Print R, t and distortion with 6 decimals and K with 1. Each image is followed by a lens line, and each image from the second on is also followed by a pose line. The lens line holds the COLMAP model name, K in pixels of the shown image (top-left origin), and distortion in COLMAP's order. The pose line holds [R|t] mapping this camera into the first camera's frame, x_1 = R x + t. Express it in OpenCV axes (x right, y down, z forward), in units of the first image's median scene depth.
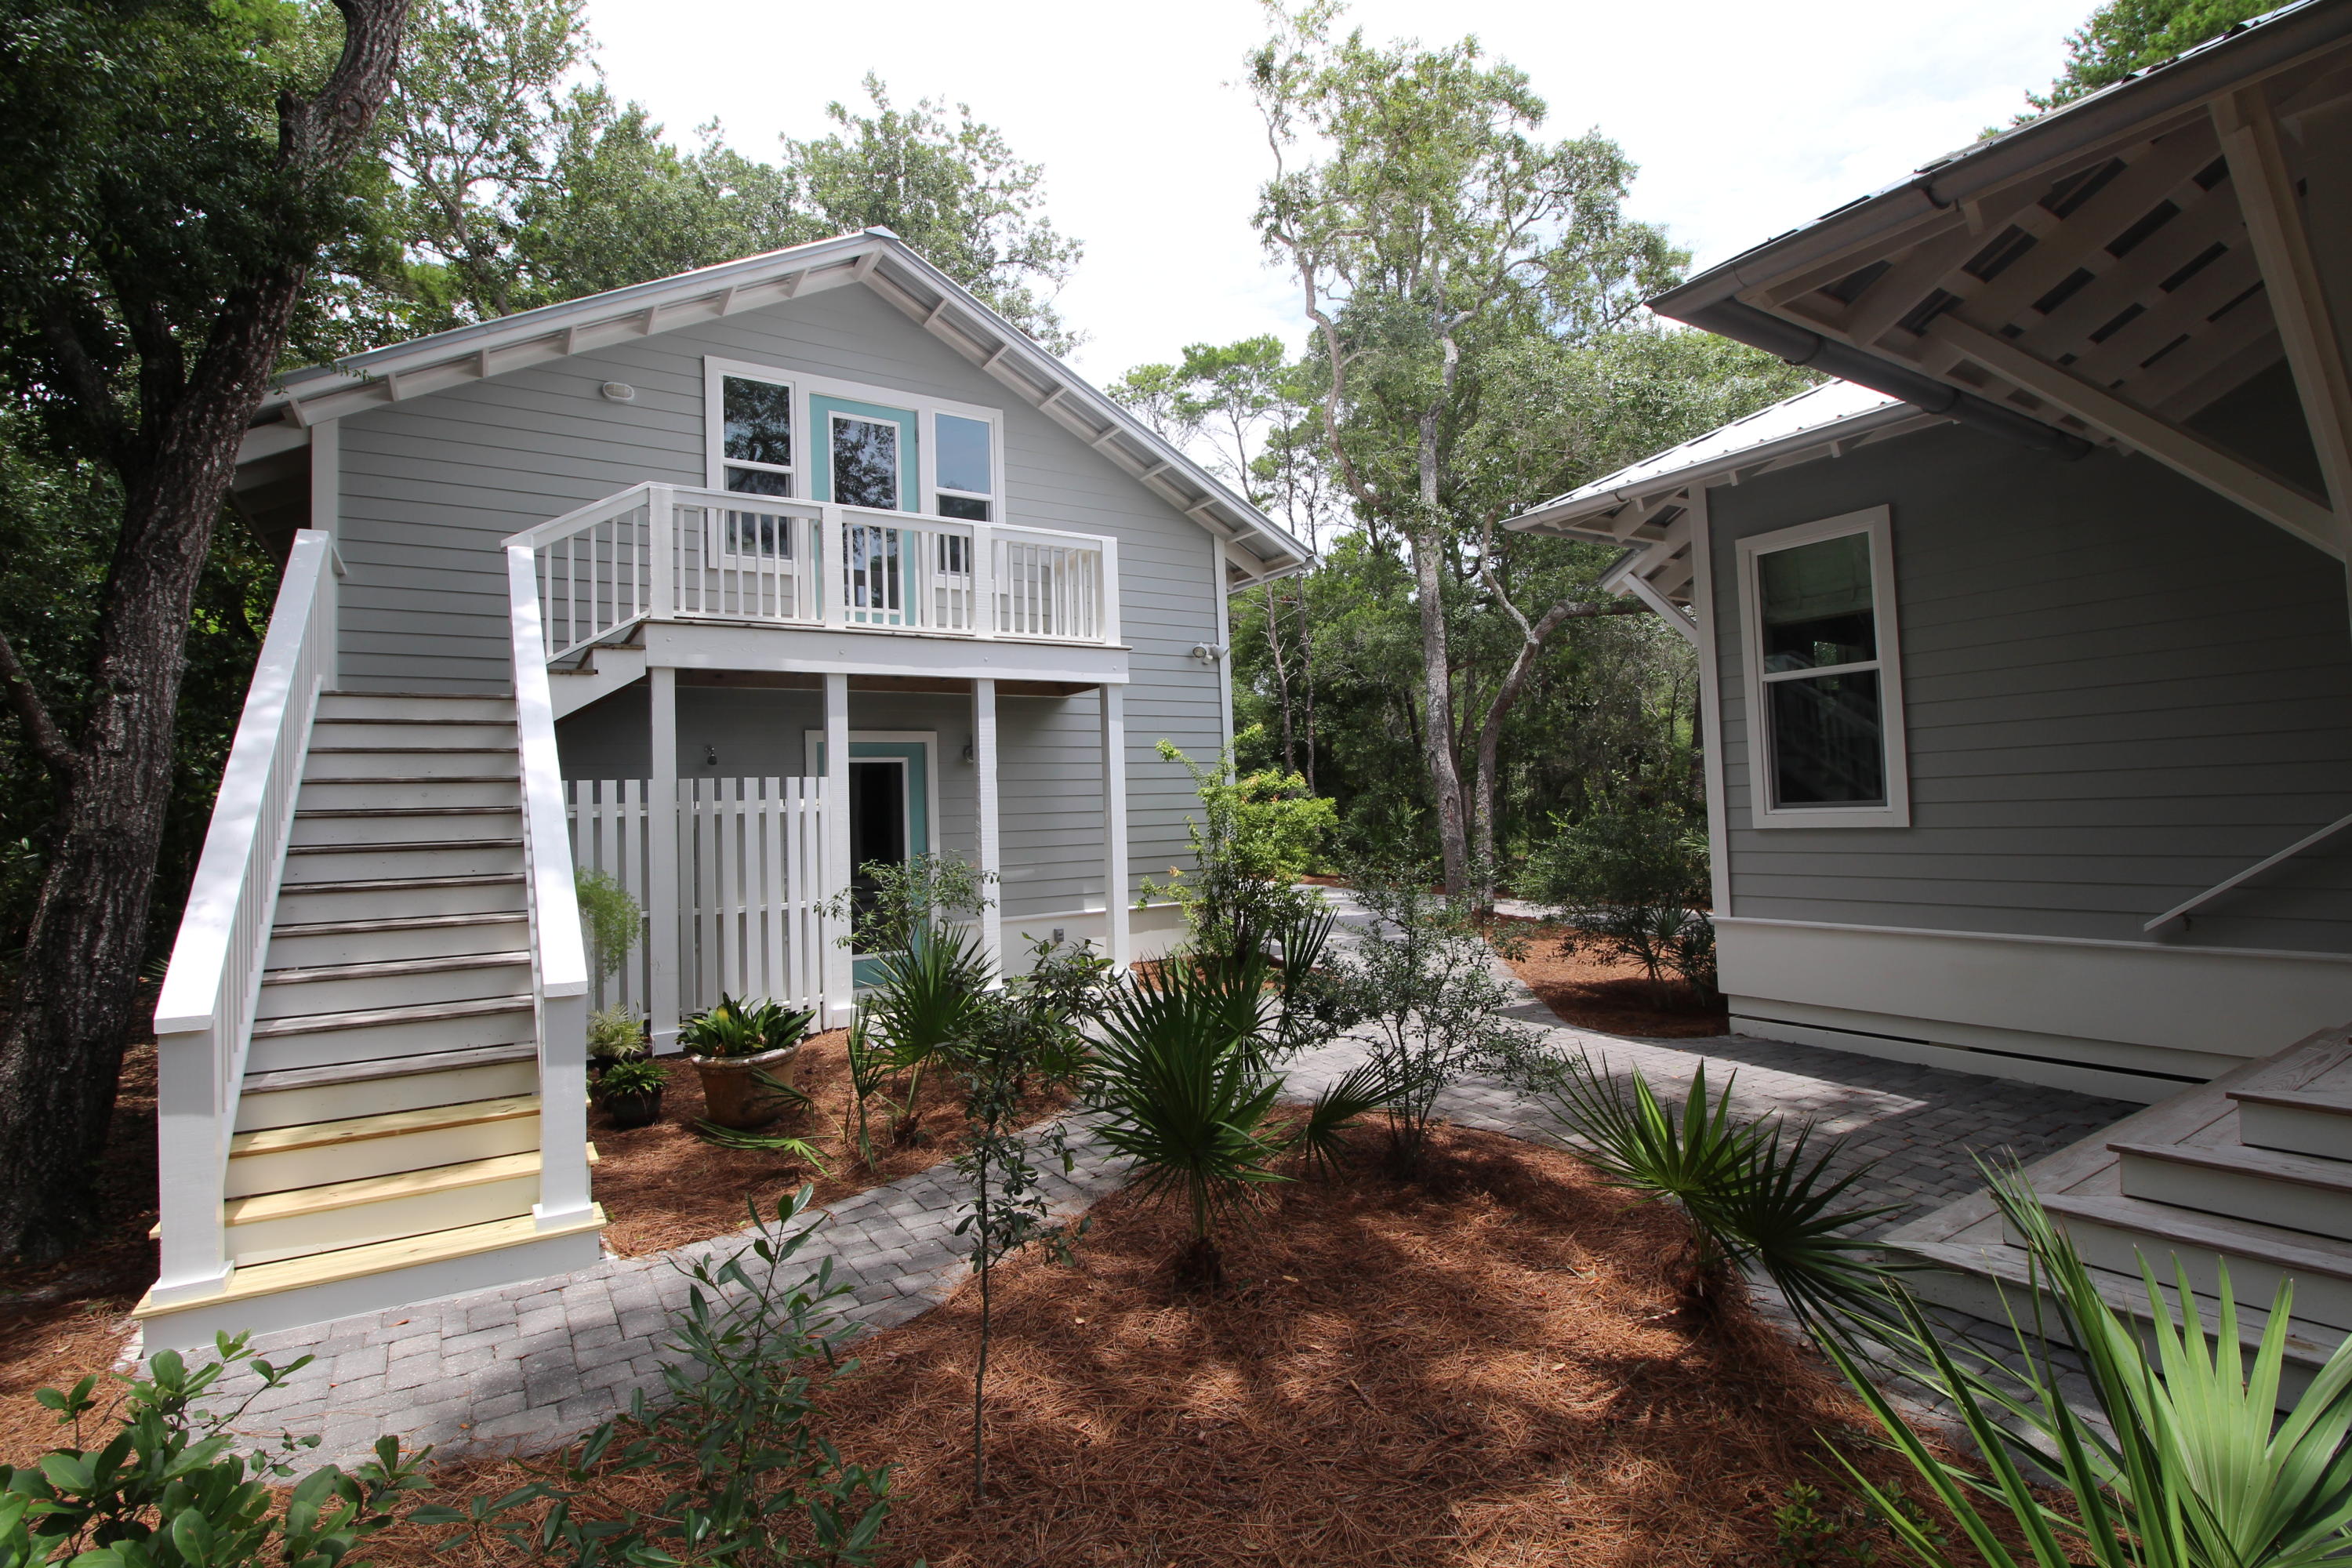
lens RADIAL K [[1106.7, 0, 1178.5], [0, 1106.7, 769.1], [0, 0, 1]] dist [0.004775, -0.016128]
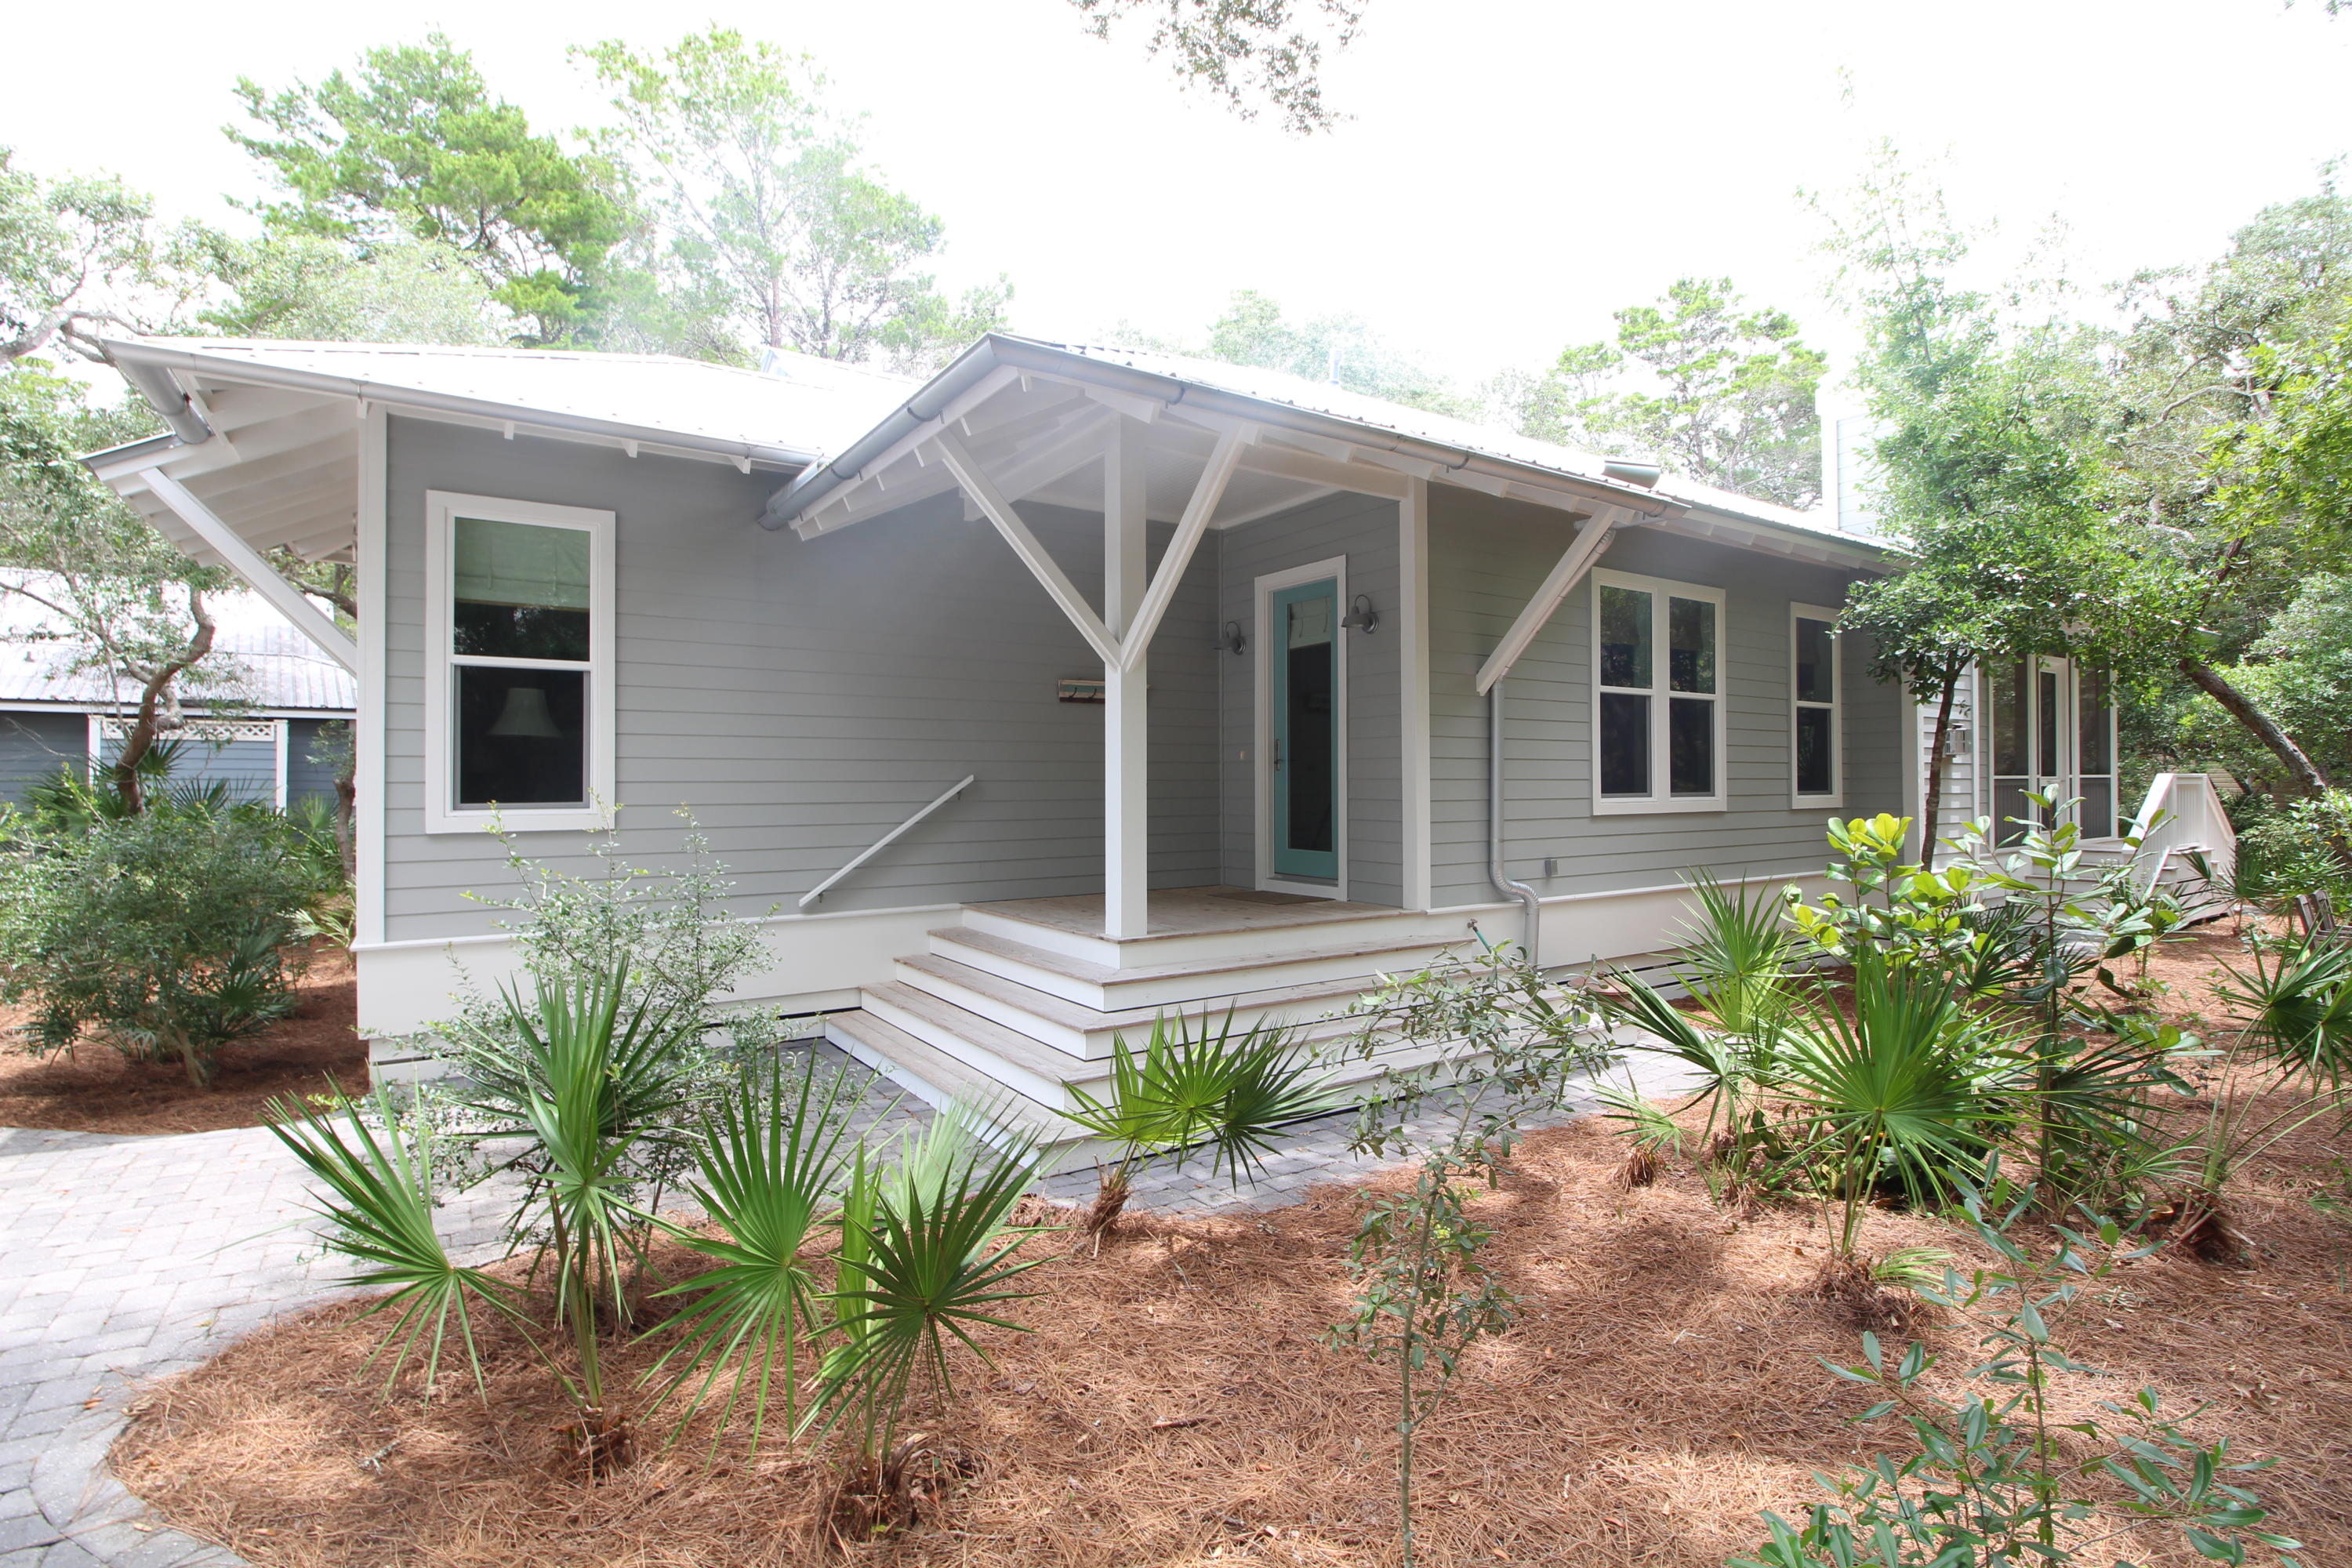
lens RADIAL K [[1106.7, 0, 1178.5], [0, 1106.7, 769.1], [0, 0, 1]] dist [0.004775, -0.016128]
pose [[-0.012949, 0.051906, 0.998568, -0.908769], [-0.034217, 0.998044, -0.052322, 0.079965], [-0.999331, -0.034846, -0.011147, 1.190840]]
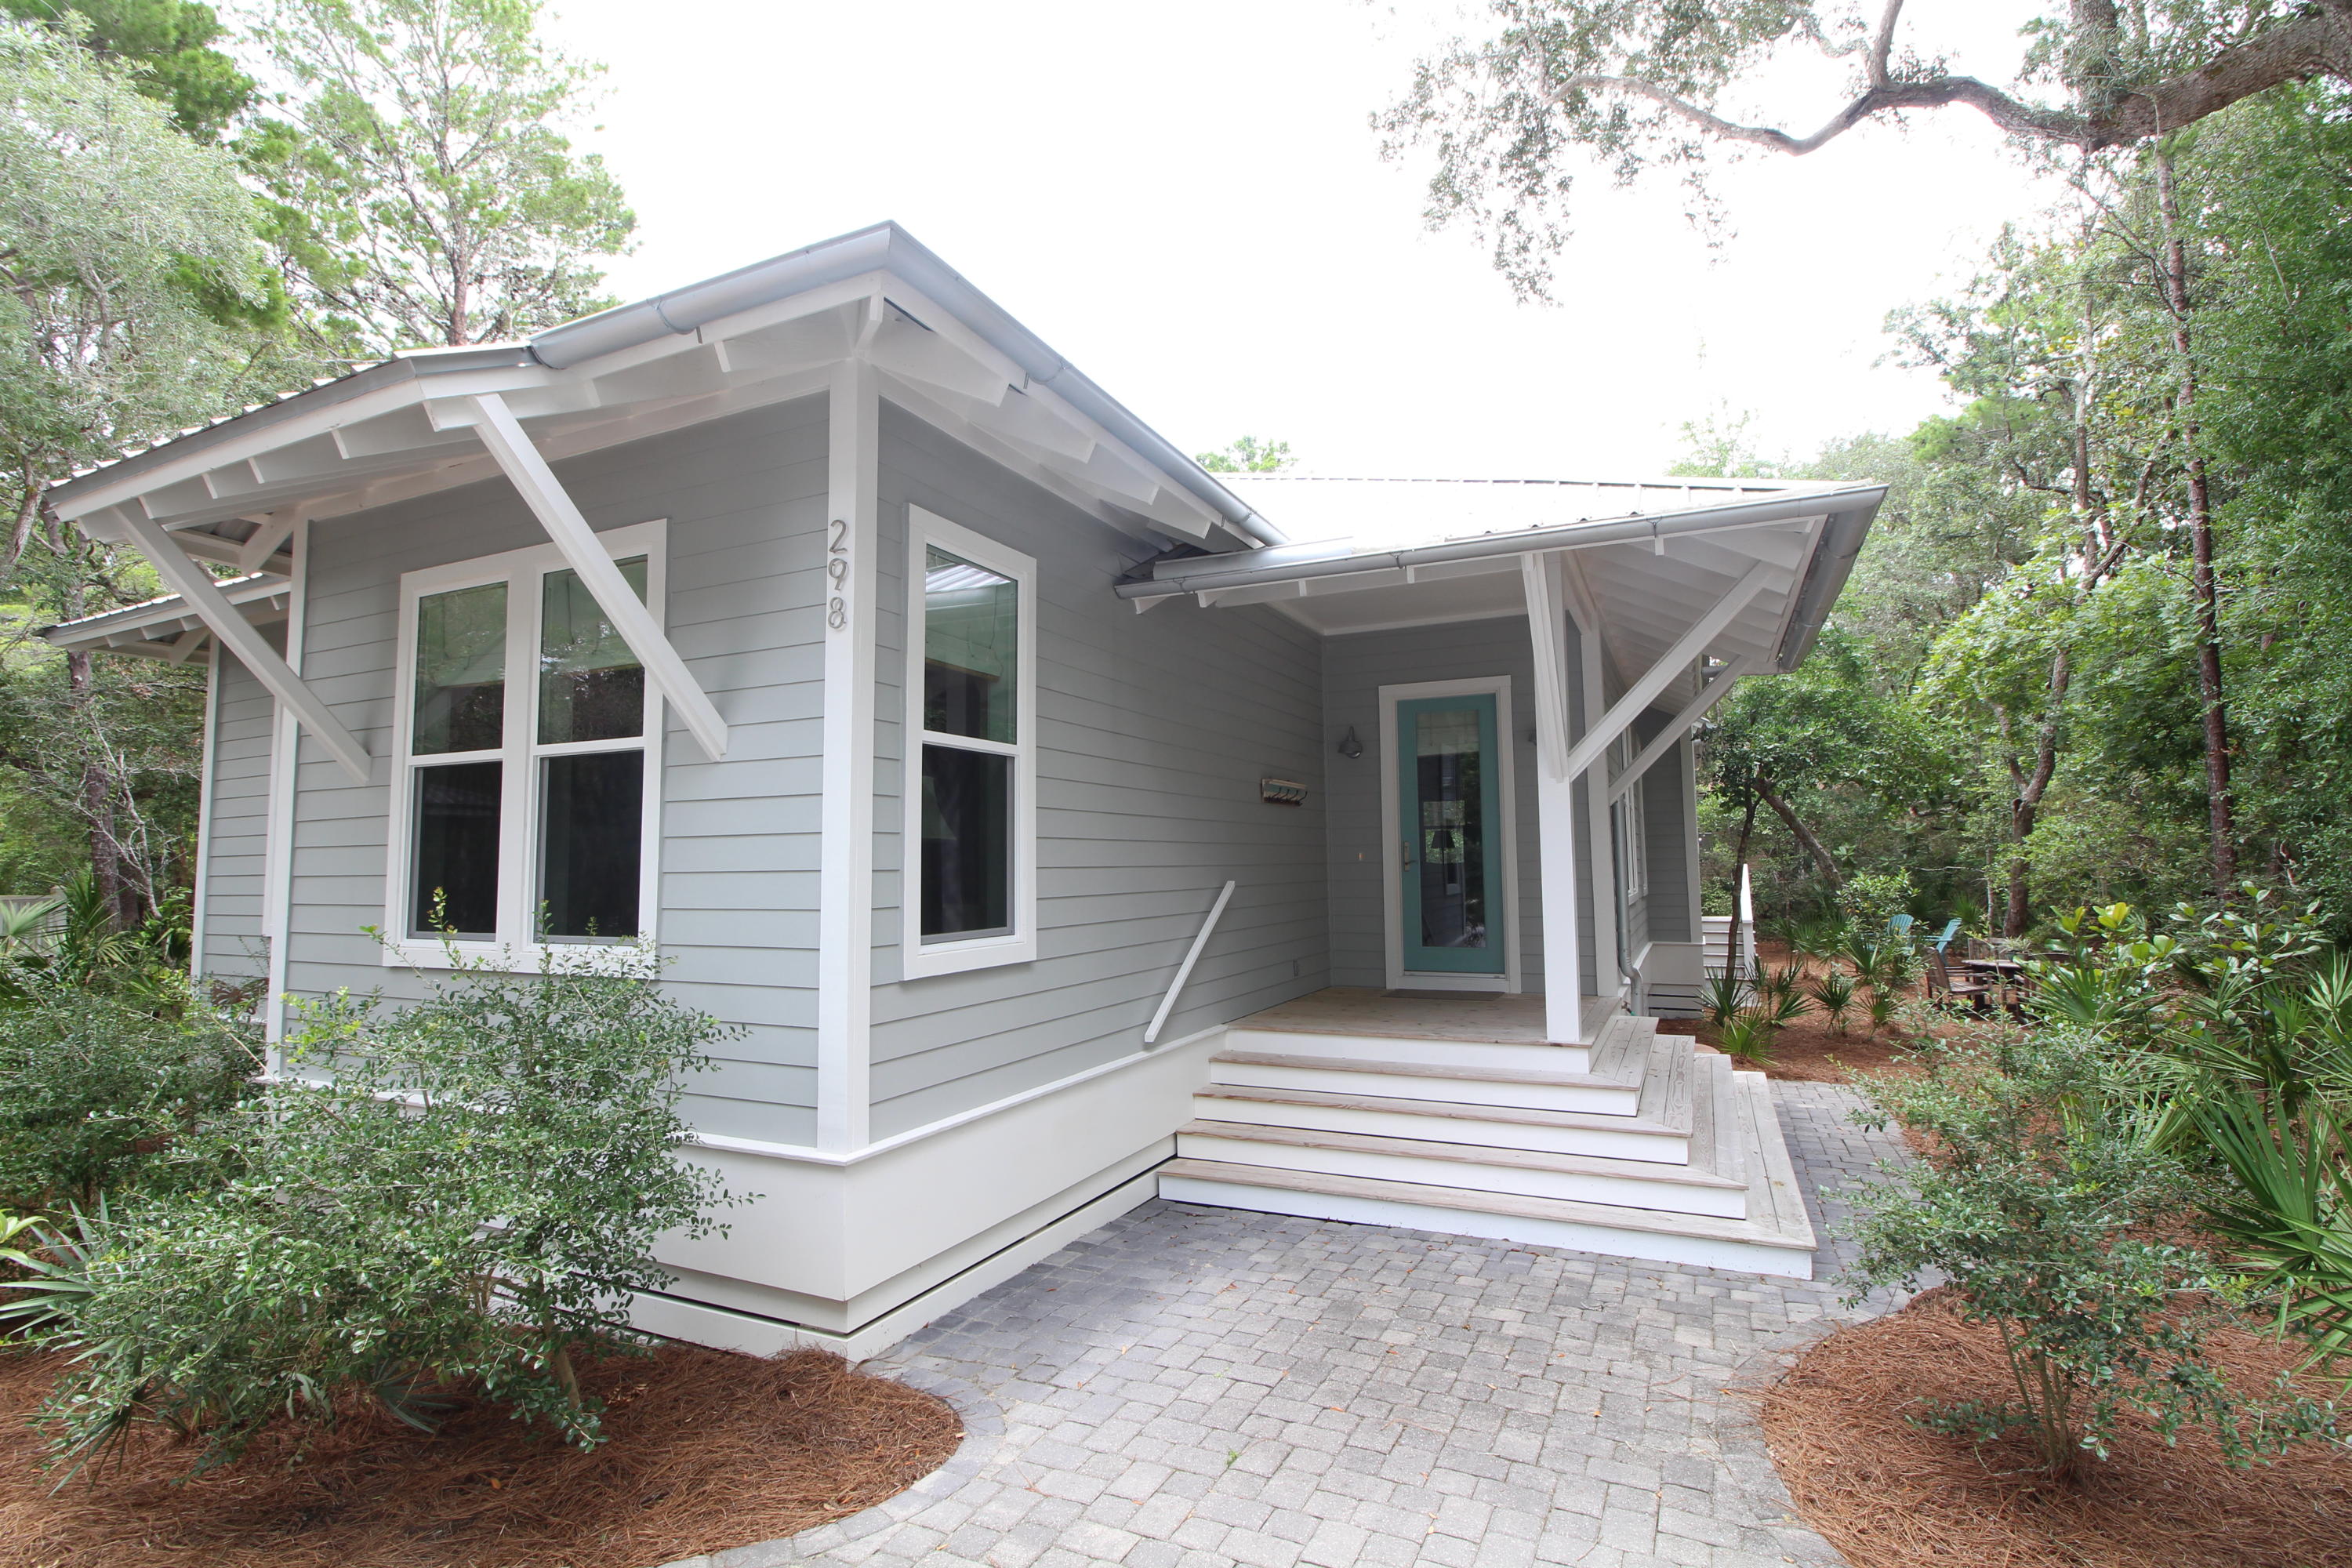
lens RADIAL K [[1106.7, 0, 1178.5], [0, 1106.7, 769.1], [0, 0, 1]] dist [0.004775, -0.016128]
pose [[-0.523694, 0.118224, 0.843663, -0.197505], [0.000767, 0.990389, -0.138309, 0.063028], [-0.851906, -0.071785, -0.518752, 3.251132]]
